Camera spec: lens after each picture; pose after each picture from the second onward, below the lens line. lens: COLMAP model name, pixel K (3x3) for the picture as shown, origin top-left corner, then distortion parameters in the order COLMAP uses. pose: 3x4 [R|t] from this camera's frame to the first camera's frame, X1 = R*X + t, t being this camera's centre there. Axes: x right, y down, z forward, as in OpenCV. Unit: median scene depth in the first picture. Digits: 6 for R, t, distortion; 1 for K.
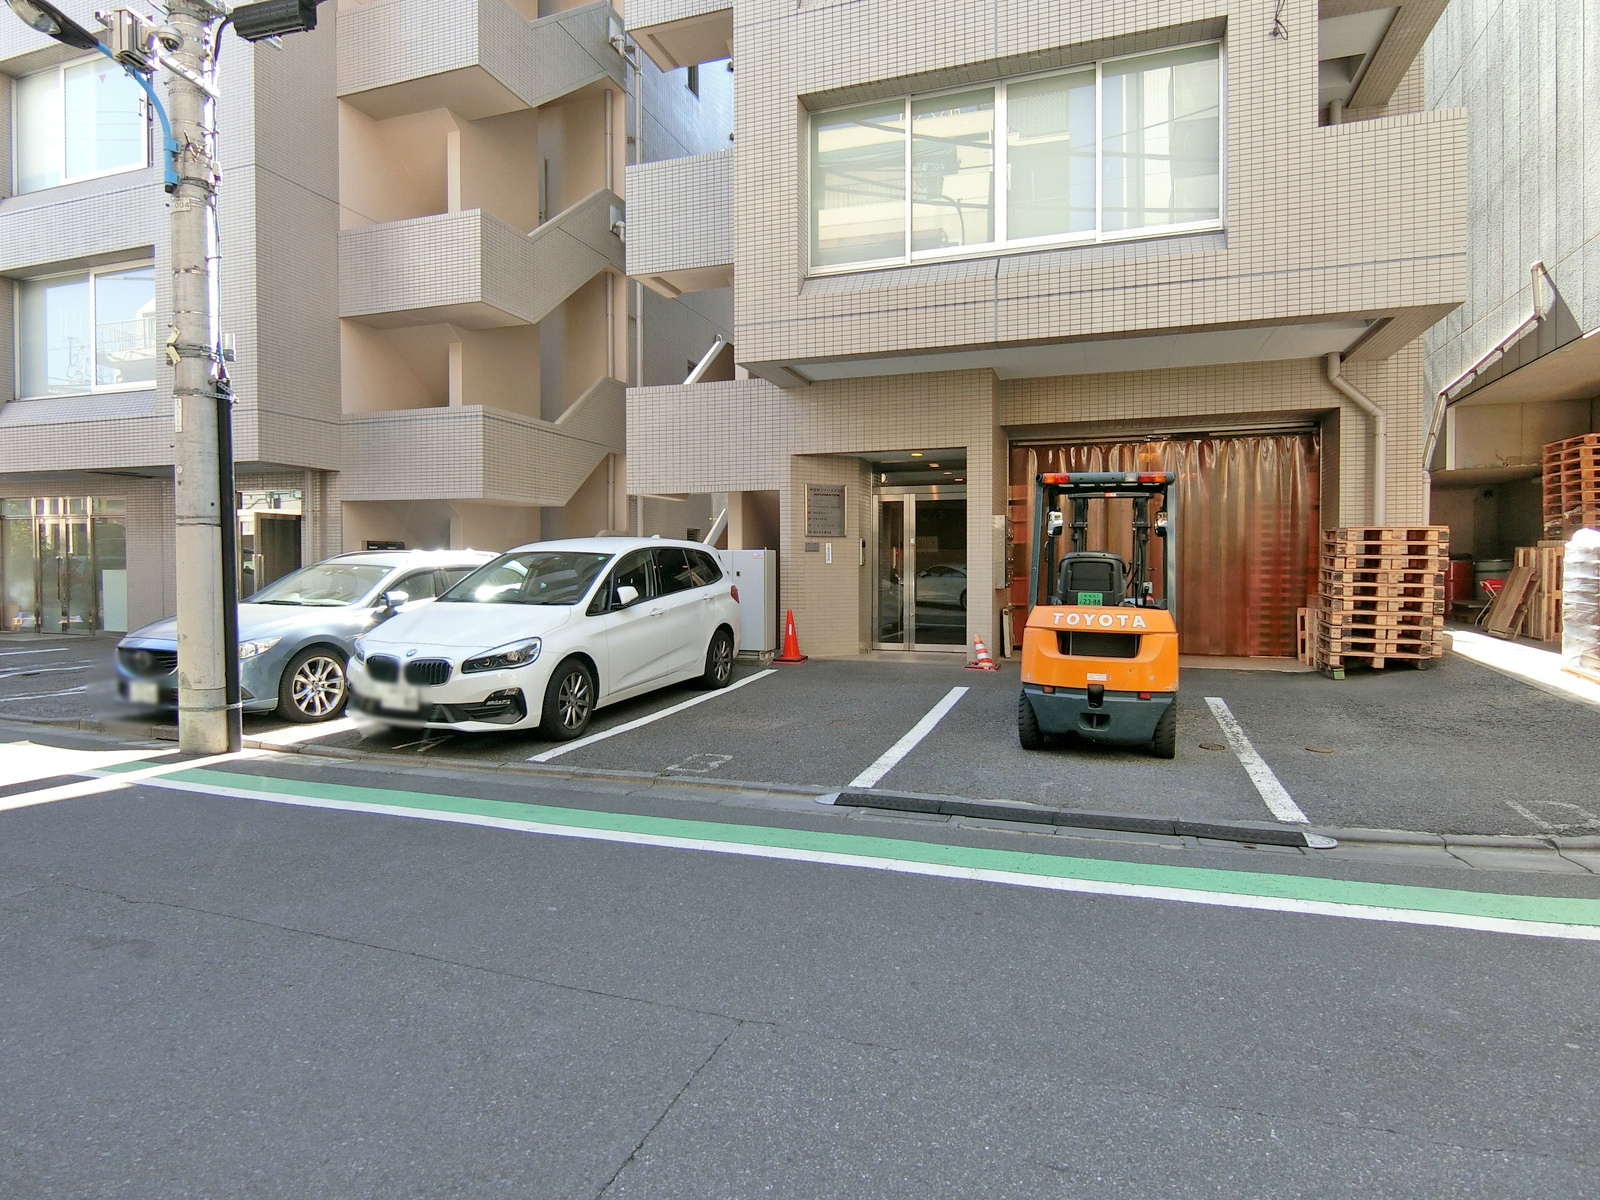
lens RADIAL K [[882.6, 0, 797.1], [0, 882.6, 592.2], [0, 0, 1]] dist [0.006539, -0.000103]
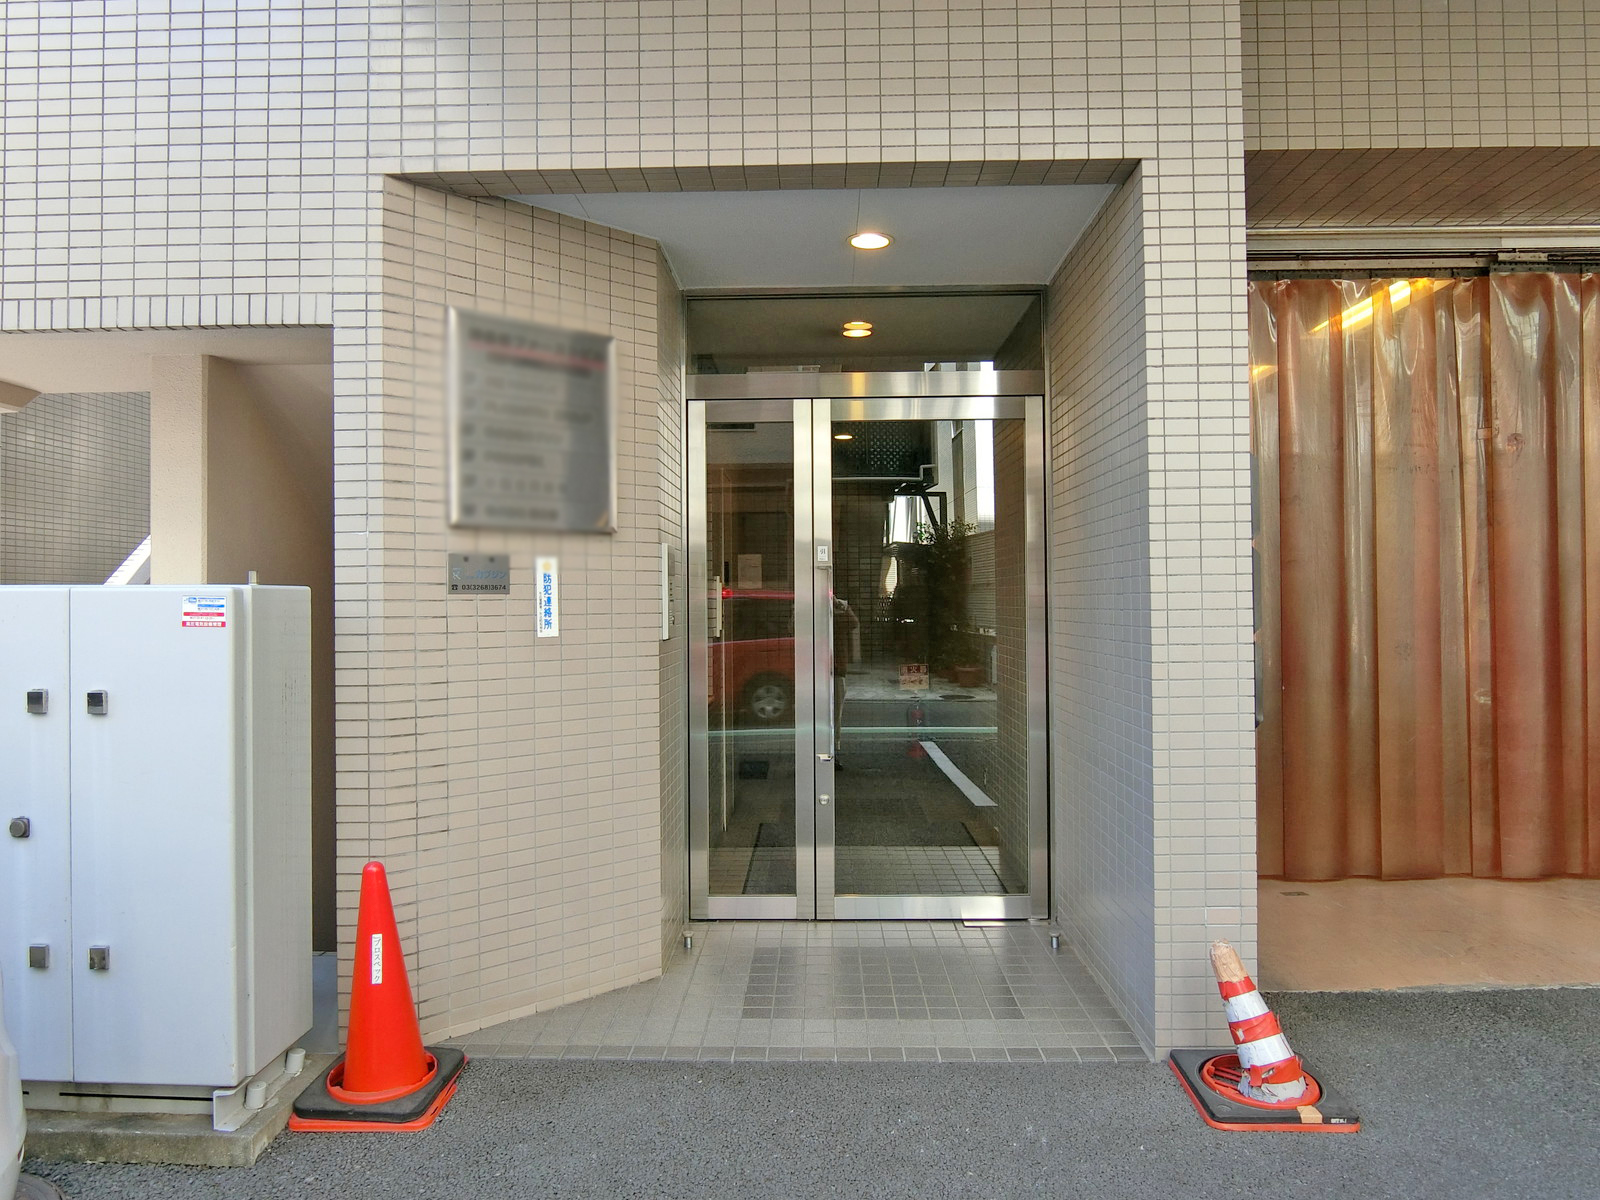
lens RADIAL K [[1106.6, 0, 797.8], [0, 1106.6, 595.9], [0, 0, 1]] dist [-0.001511, 0.000520]
pose [[0.945790, -0.002737, 0.324768, 0.001371], [0.018317, 0.998822, -0.044926, -0.034362], [-0.324263, 0.048439, 0.944726, 0.796490]]
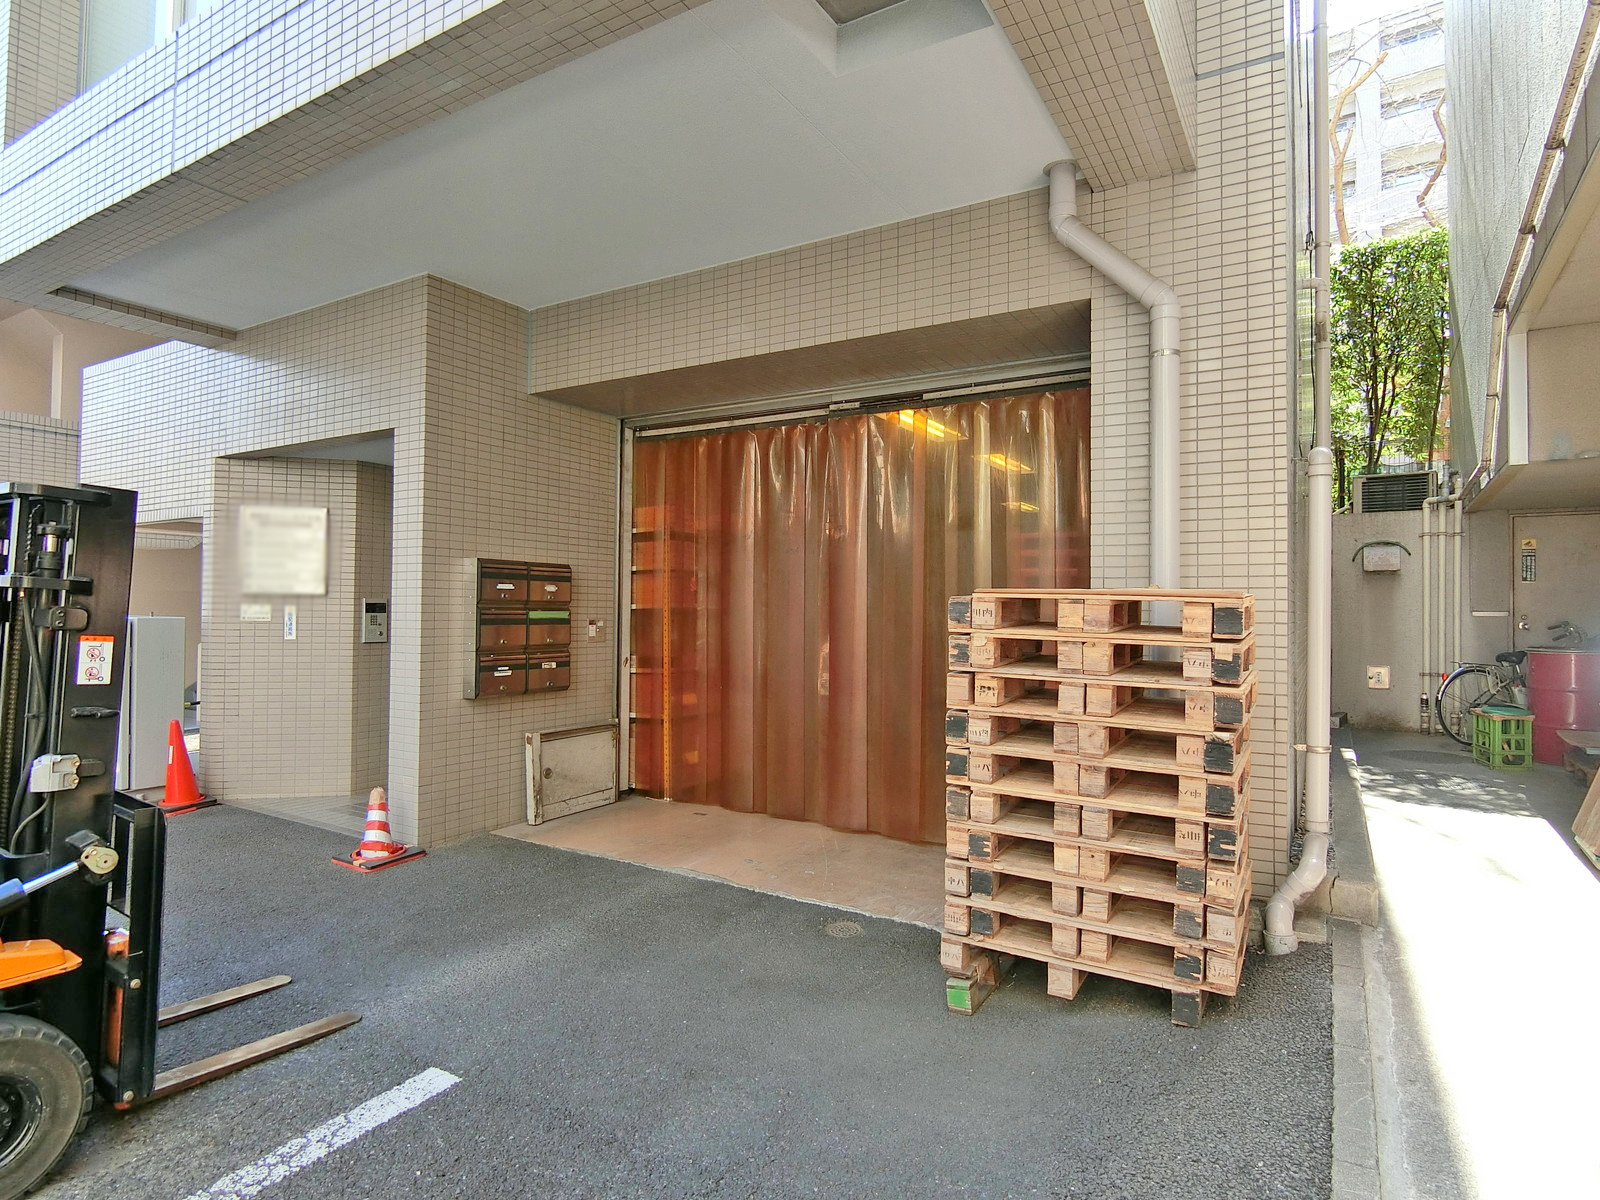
lens RADIAL K [[882.6, 0, 799.7], [0, 882.6, 597.8], [0, 0, 1]] dist [0.006539, -0.000103]
pose [[0.977776, 0.011638, -0.209331, 0.572468], [-0.022224, 0.998586, -0.048289, -0.046586], [0.208473, 0.051868, 0.976652, 0.577503]]
